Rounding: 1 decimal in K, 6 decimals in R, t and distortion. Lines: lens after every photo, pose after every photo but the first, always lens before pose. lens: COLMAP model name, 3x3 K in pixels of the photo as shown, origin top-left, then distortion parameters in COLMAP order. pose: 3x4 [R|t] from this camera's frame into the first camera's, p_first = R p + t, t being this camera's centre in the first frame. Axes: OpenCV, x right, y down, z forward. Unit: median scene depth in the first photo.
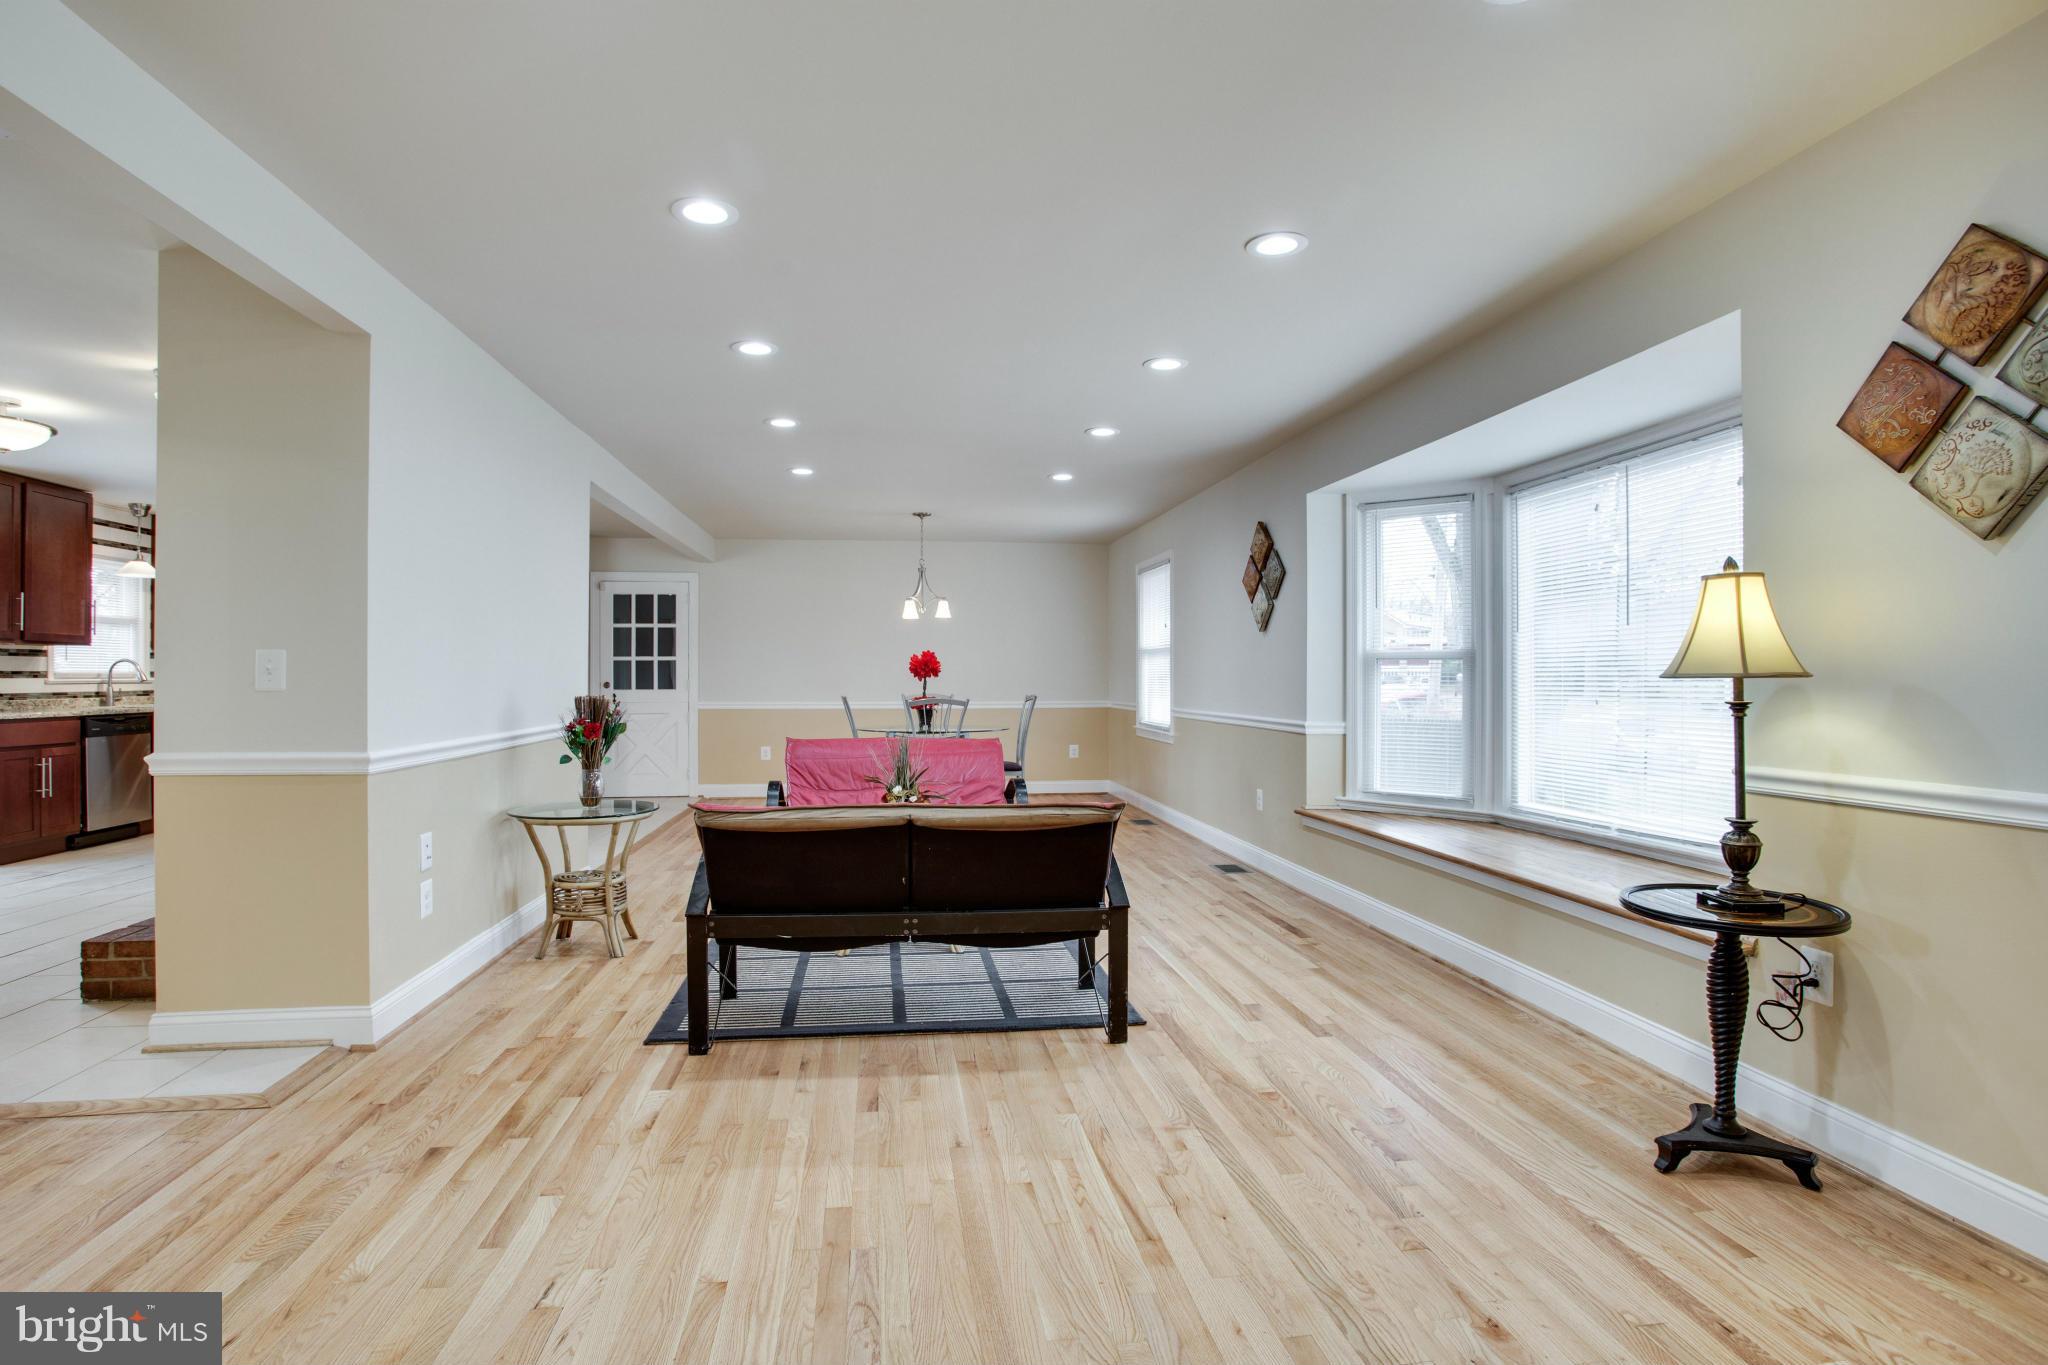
lens RADIAL K [[1158.1, 0, 1015.7], [0, 1158.1, 674.4], [0, 0, 1]] dist [-0.092461, 0.054811]
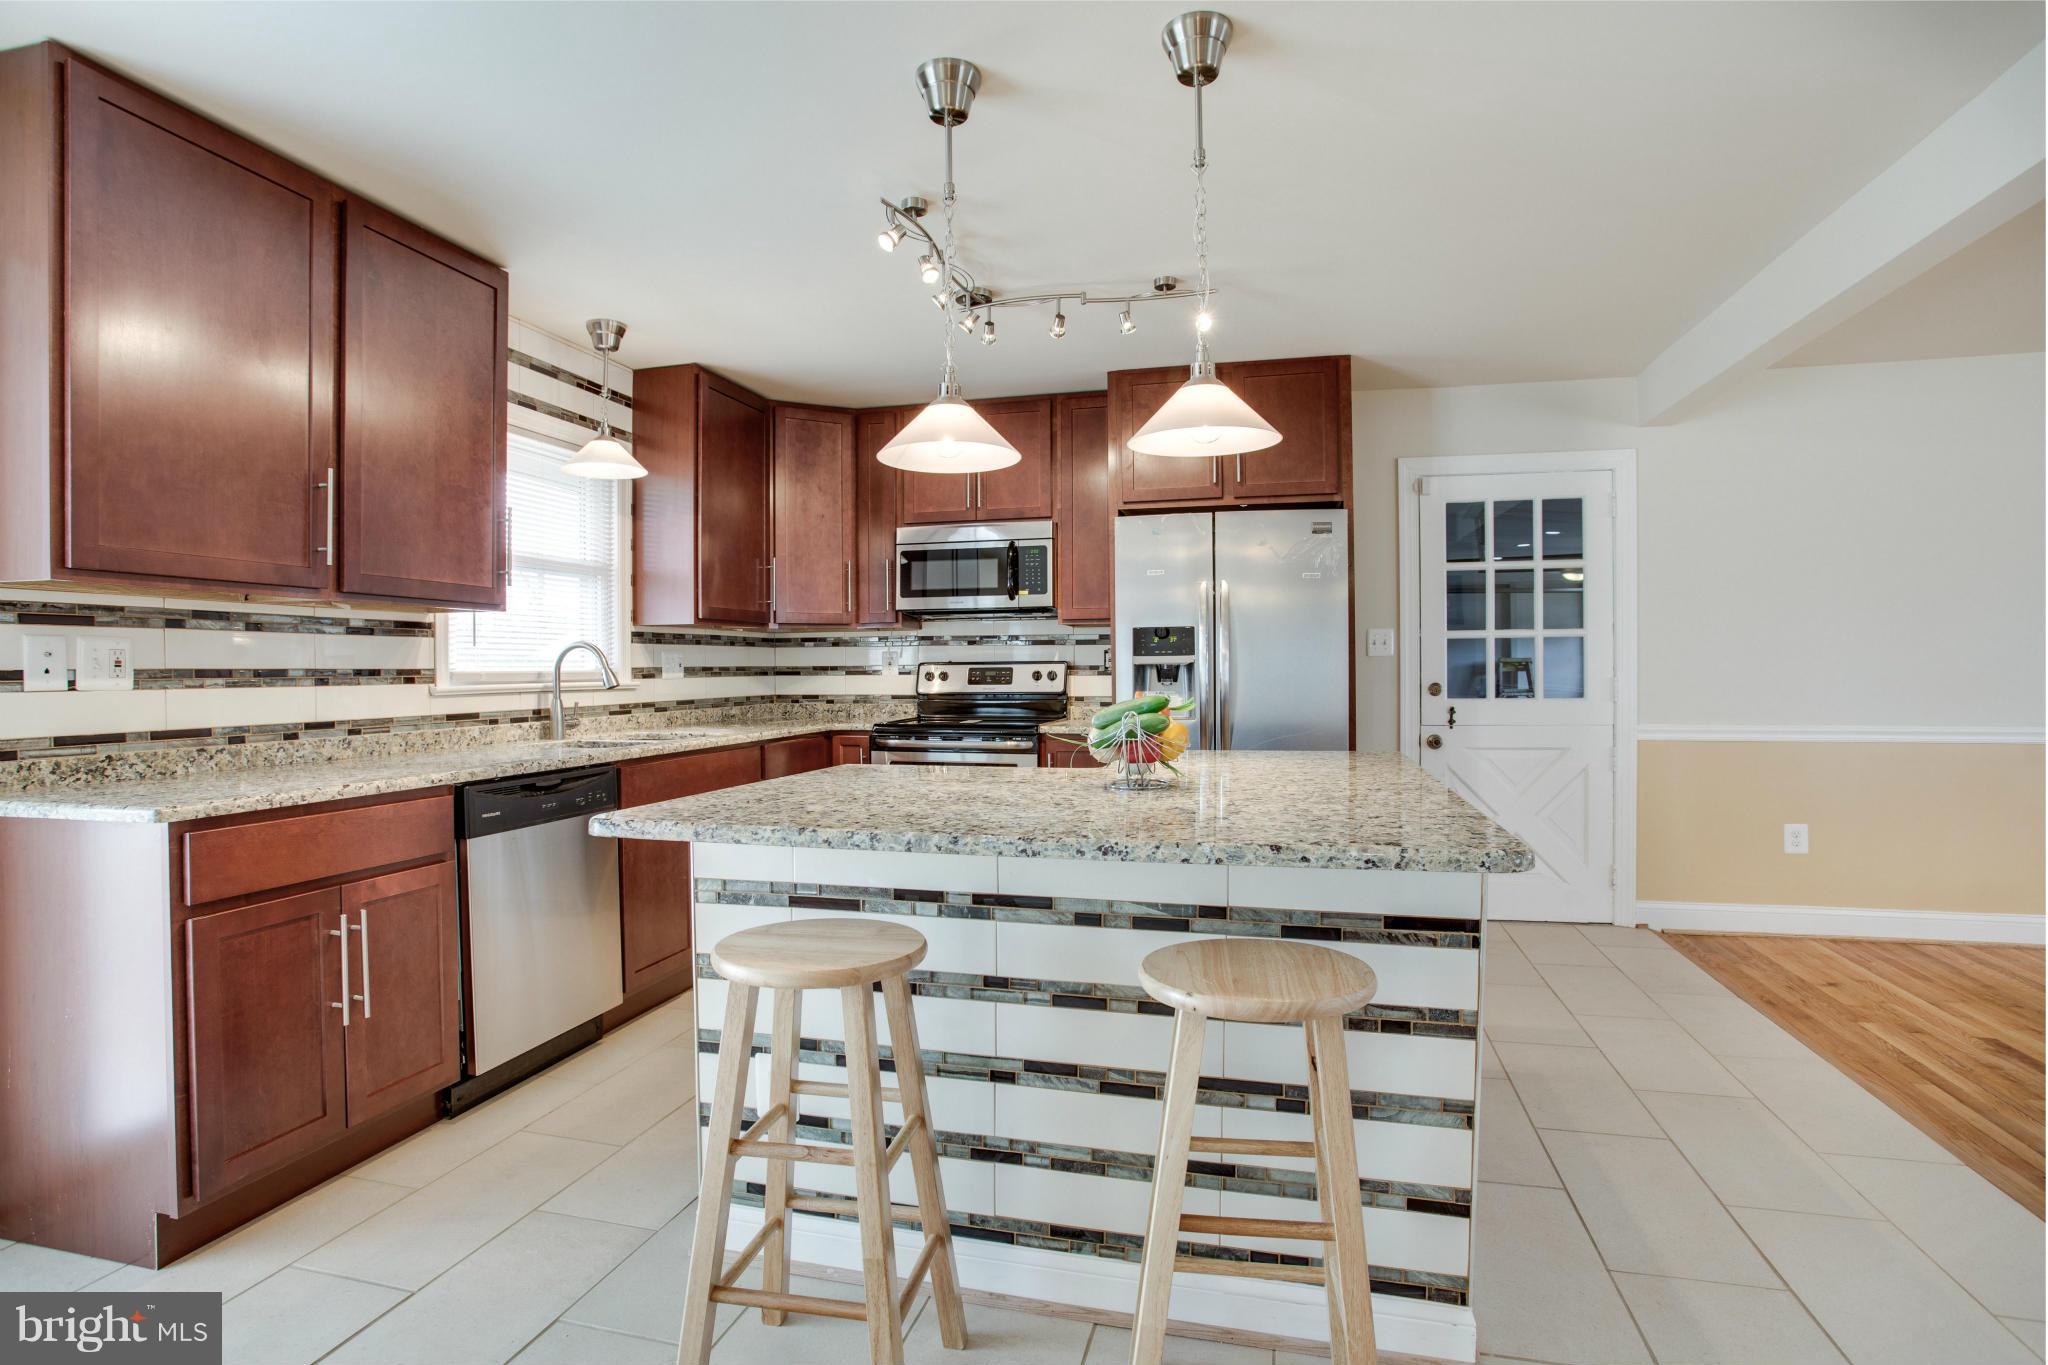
lens RADIAL K [[1101.3, 0, 963.4], [0, 1101.3, 679.9], [0, 0, 1]] dist [-0.047417, 0.002268]
pose [[0.916264, -0.001255, -0.400574, -0.458324], [0.006480, 0.999911, 0.011690, -0.001900], [0.400524, -0.013307, 0.916190, 0.633177]]
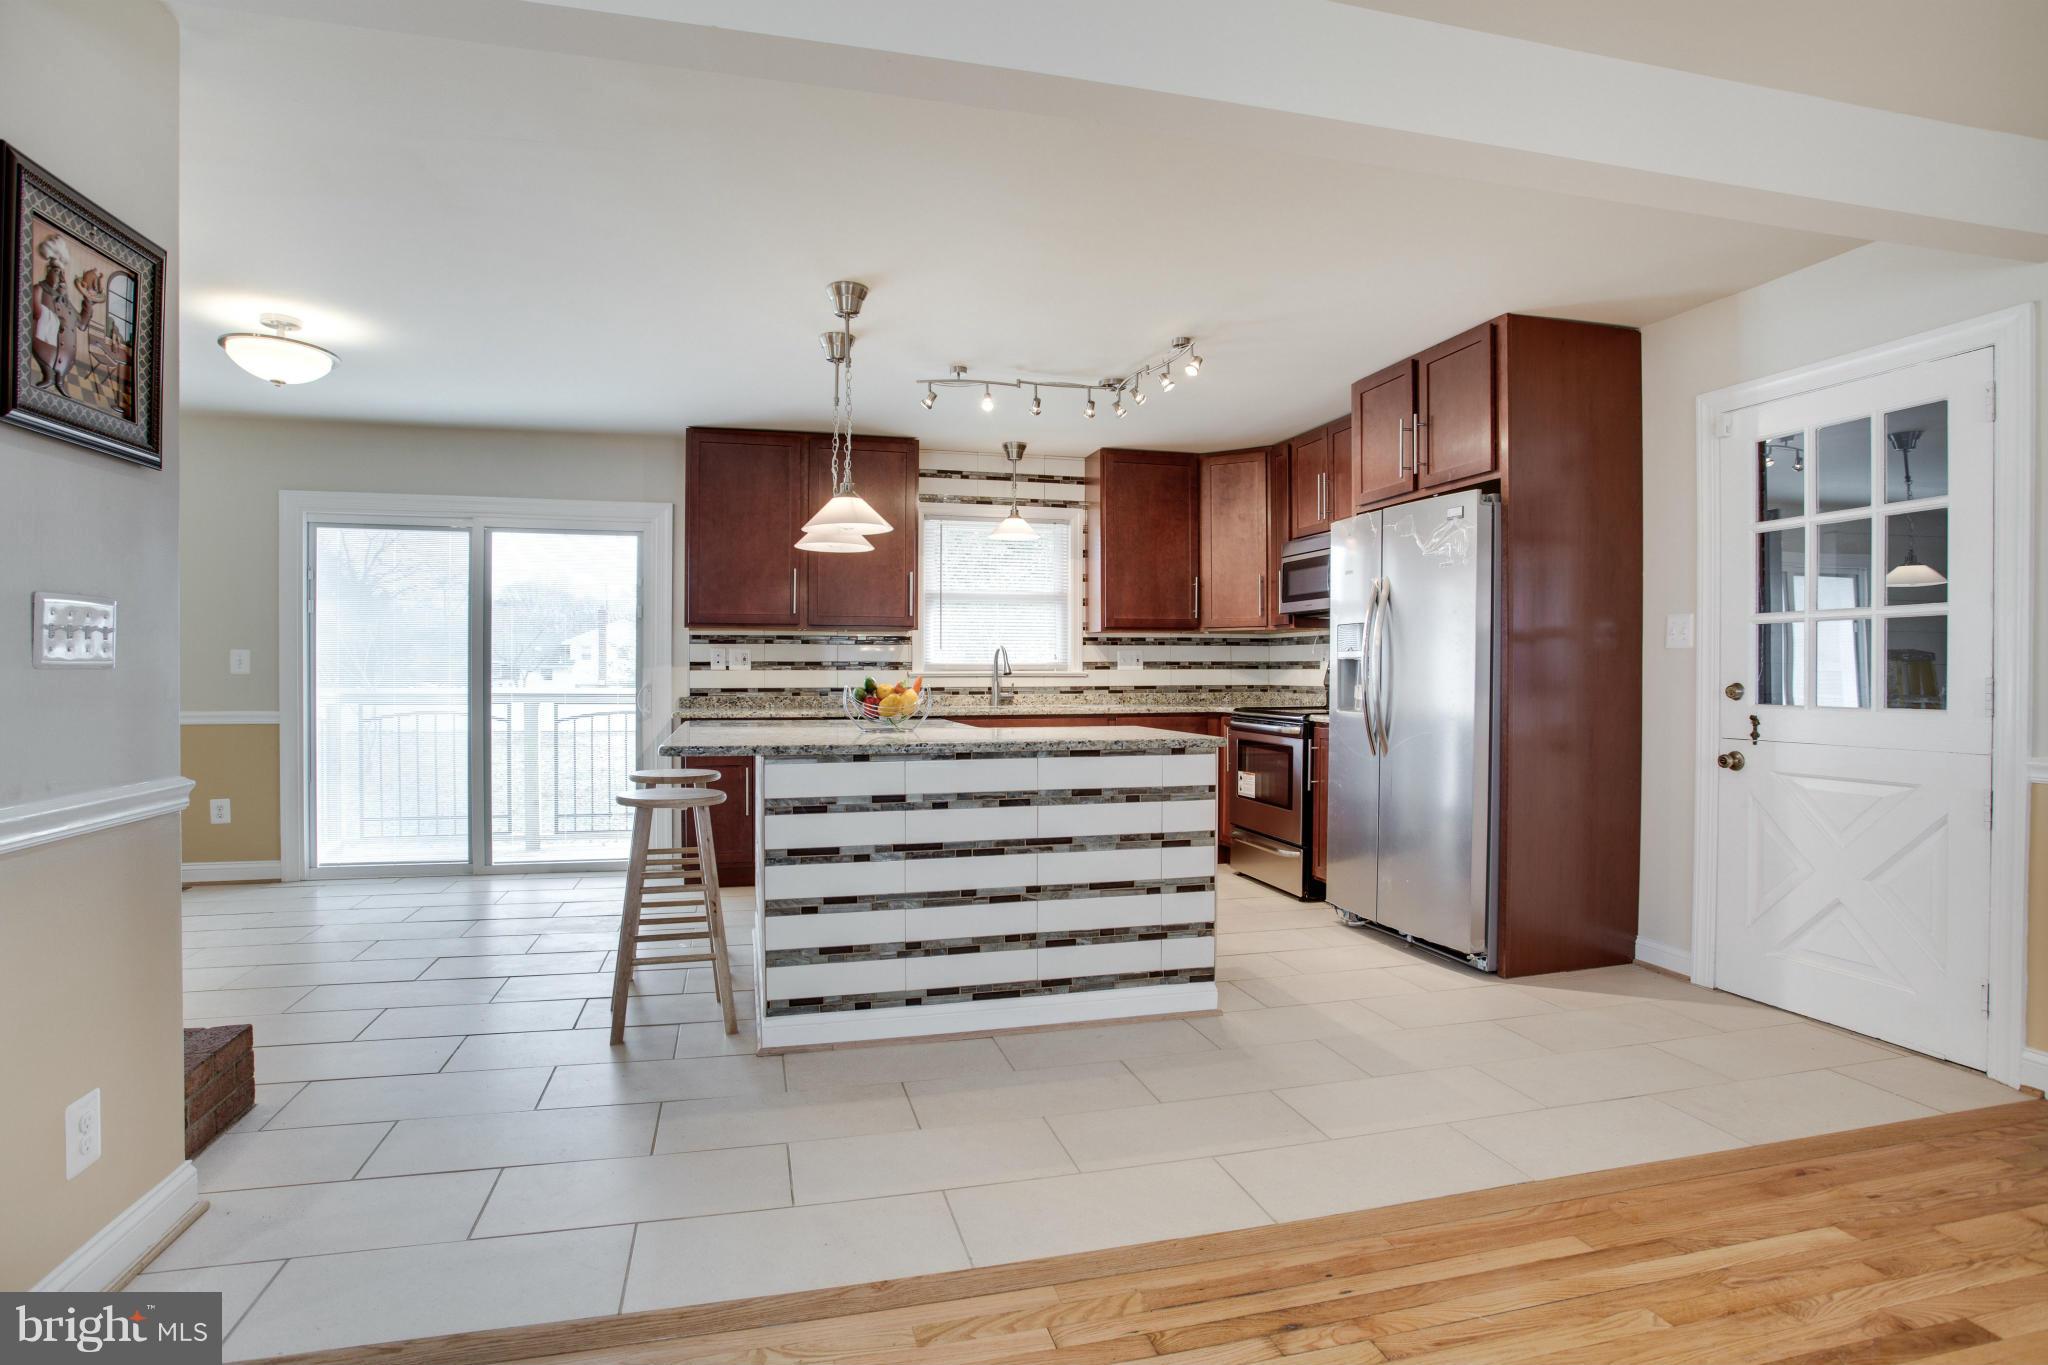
lens RADIAL K [[1079.6, 0, 916.2], [0, 1079.6, 679.9], [0, 0, 1]] dist [-0.045650, 0.000935]
pose [[0.020620, 0.010693, -0.999730, -0.047178], [0.000250, 0.999943, 0.010700, 0.001882], [0.999787, -0.000470, 0.020616, 0.927288]]
